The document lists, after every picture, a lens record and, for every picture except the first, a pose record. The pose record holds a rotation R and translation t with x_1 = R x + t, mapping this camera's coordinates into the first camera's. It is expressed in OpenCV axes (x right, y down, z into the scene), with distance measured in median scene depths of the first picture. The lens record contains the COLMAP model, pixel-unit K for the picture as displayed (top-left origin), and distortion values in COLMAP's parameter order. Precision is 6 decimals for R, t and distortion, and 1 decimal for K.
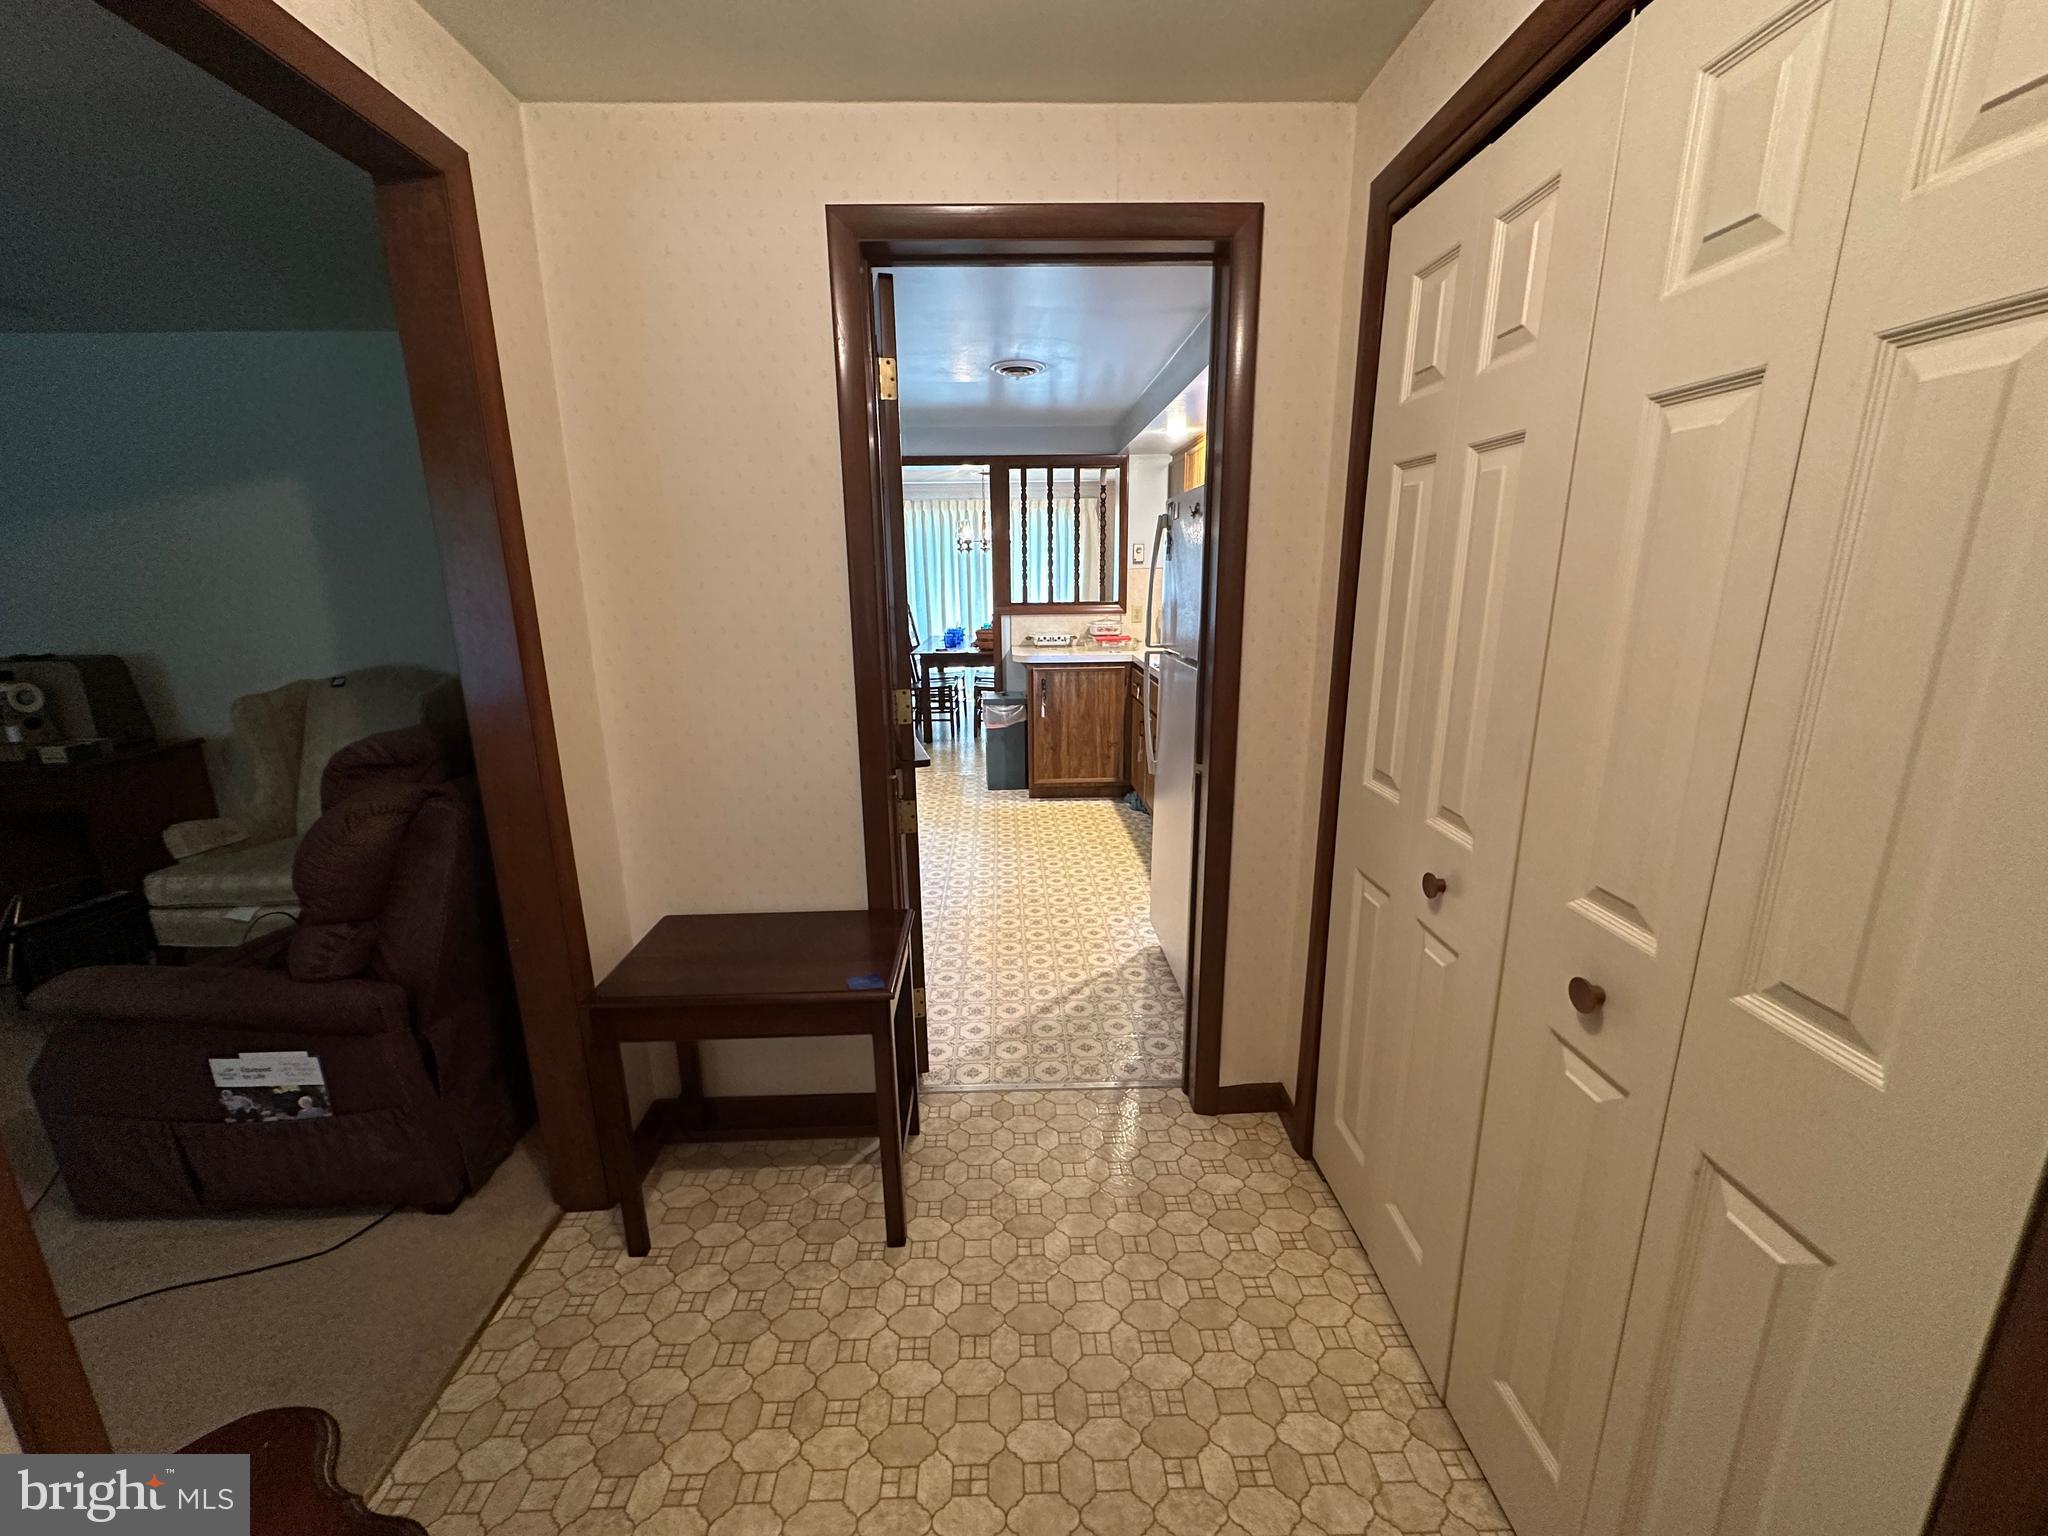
lens RADIAL K [[817.2, 0, 1030.6], [0, 817.2, 776.1], [0, 0, 1]] dist [0.001507, -0.000091]
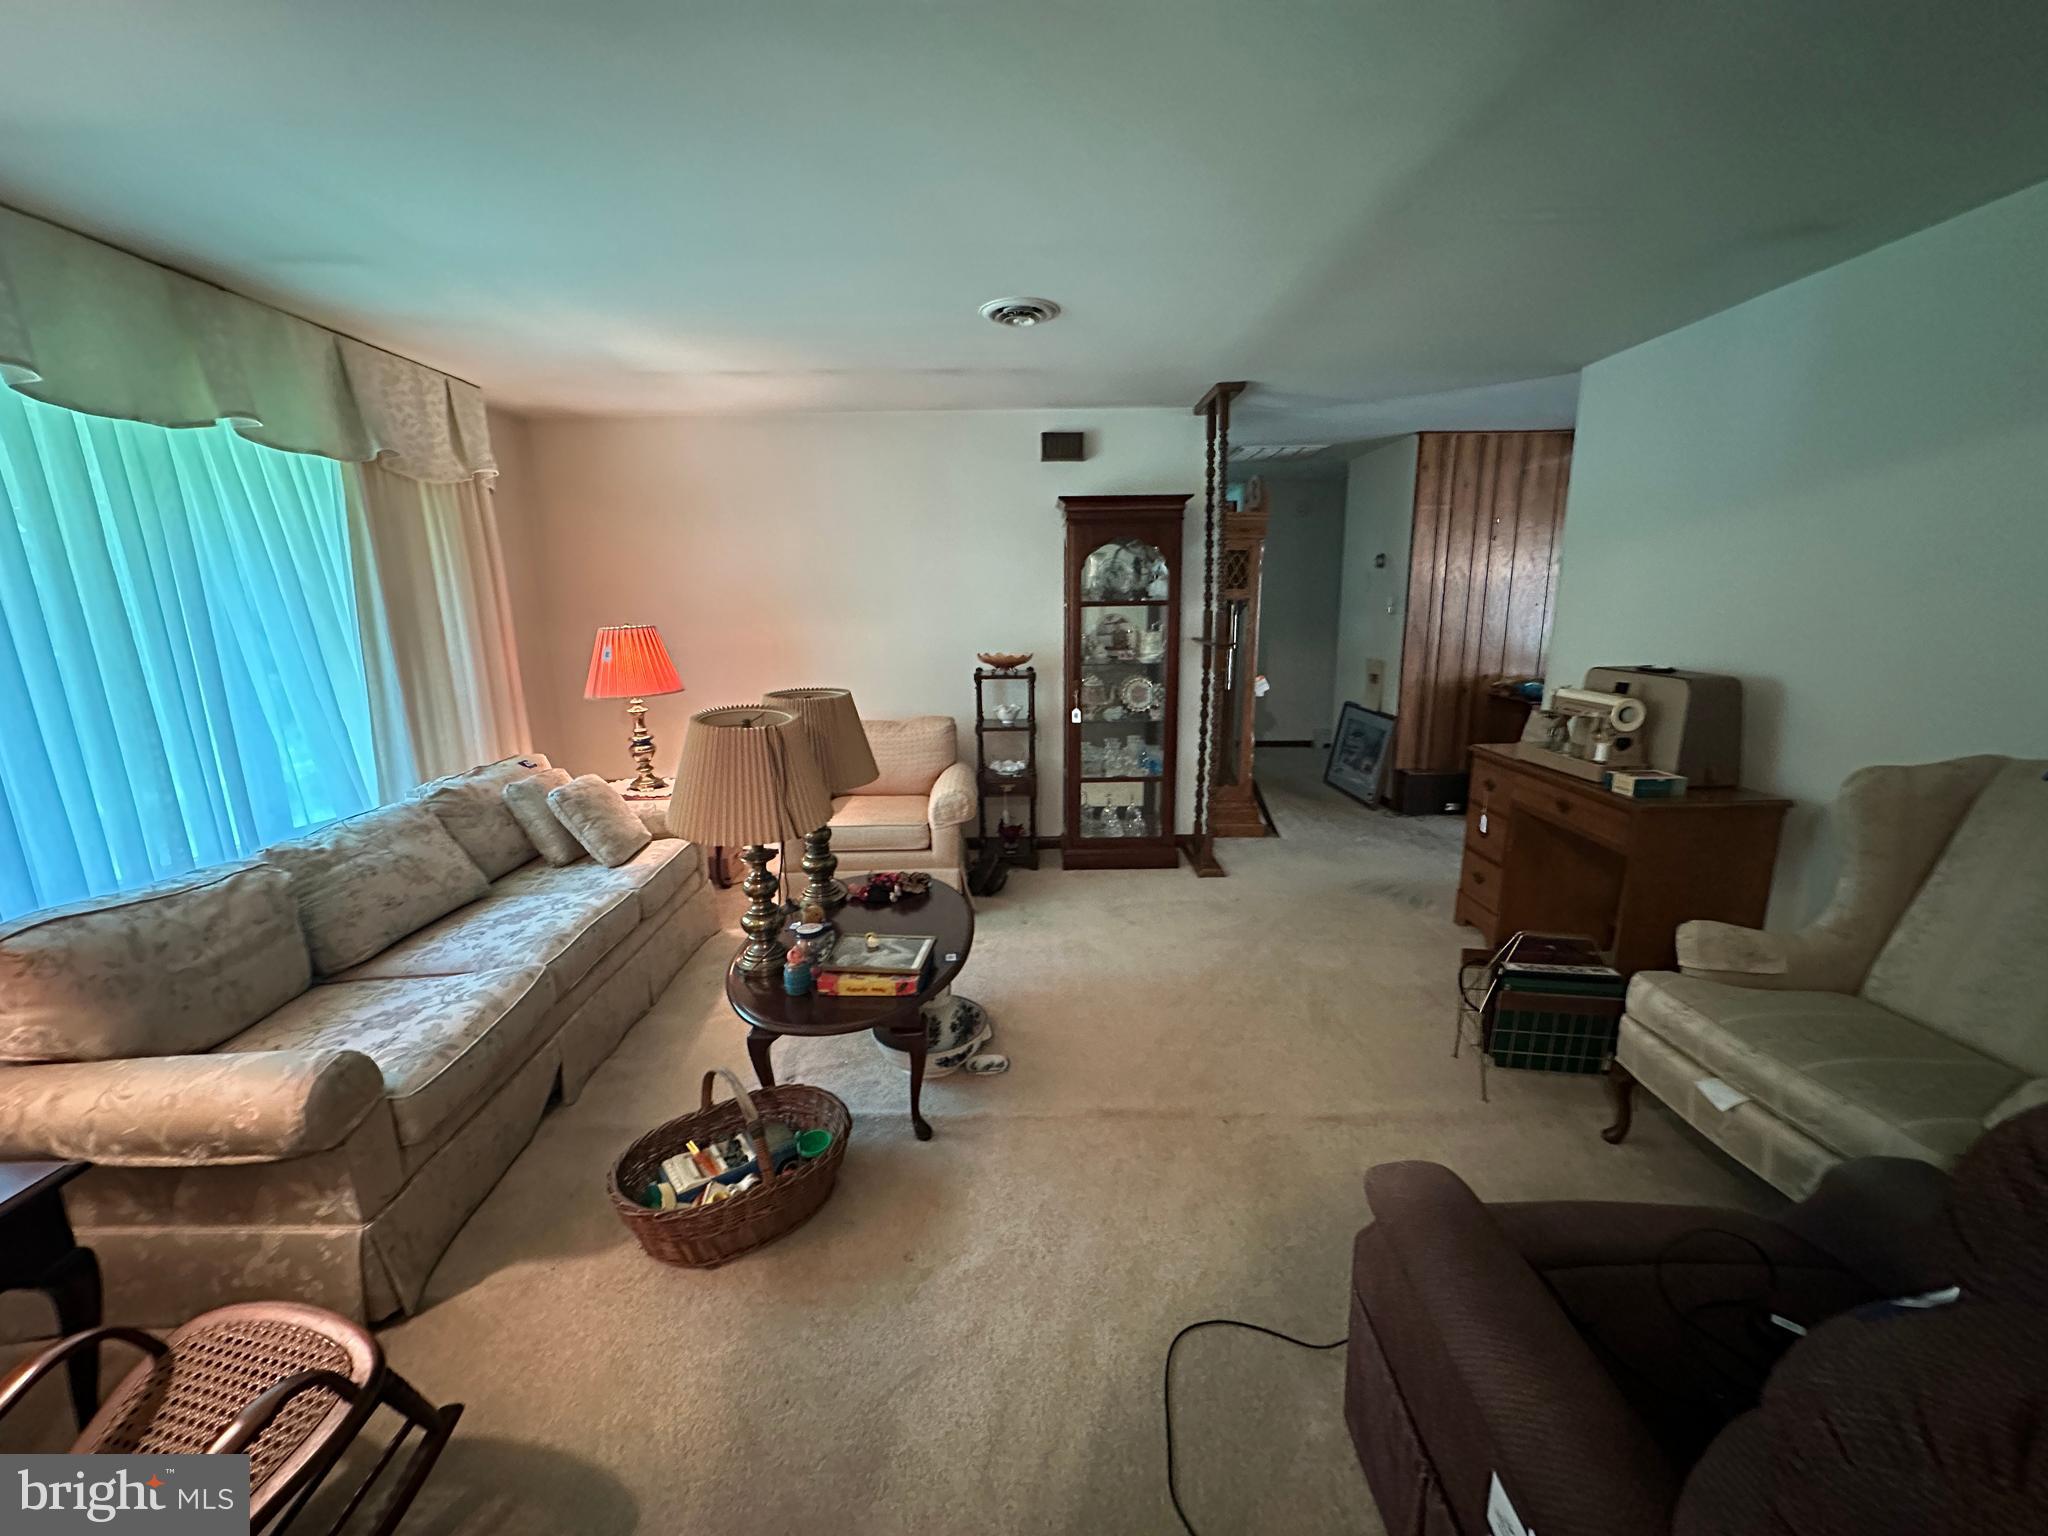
lens RADIAL K [[817.2, 0, 1028.8], [0, 817.2, 760.9], [0, 0, 1]] dist [0.001507, -0.000091]
pose [[-0.011808, 0.210343, -0.977556, -0.350133], [-0.231310, 0.950533, 0.207323, -0.083720], [0.972808, 0.228567, 0.037431, 0.354308]]
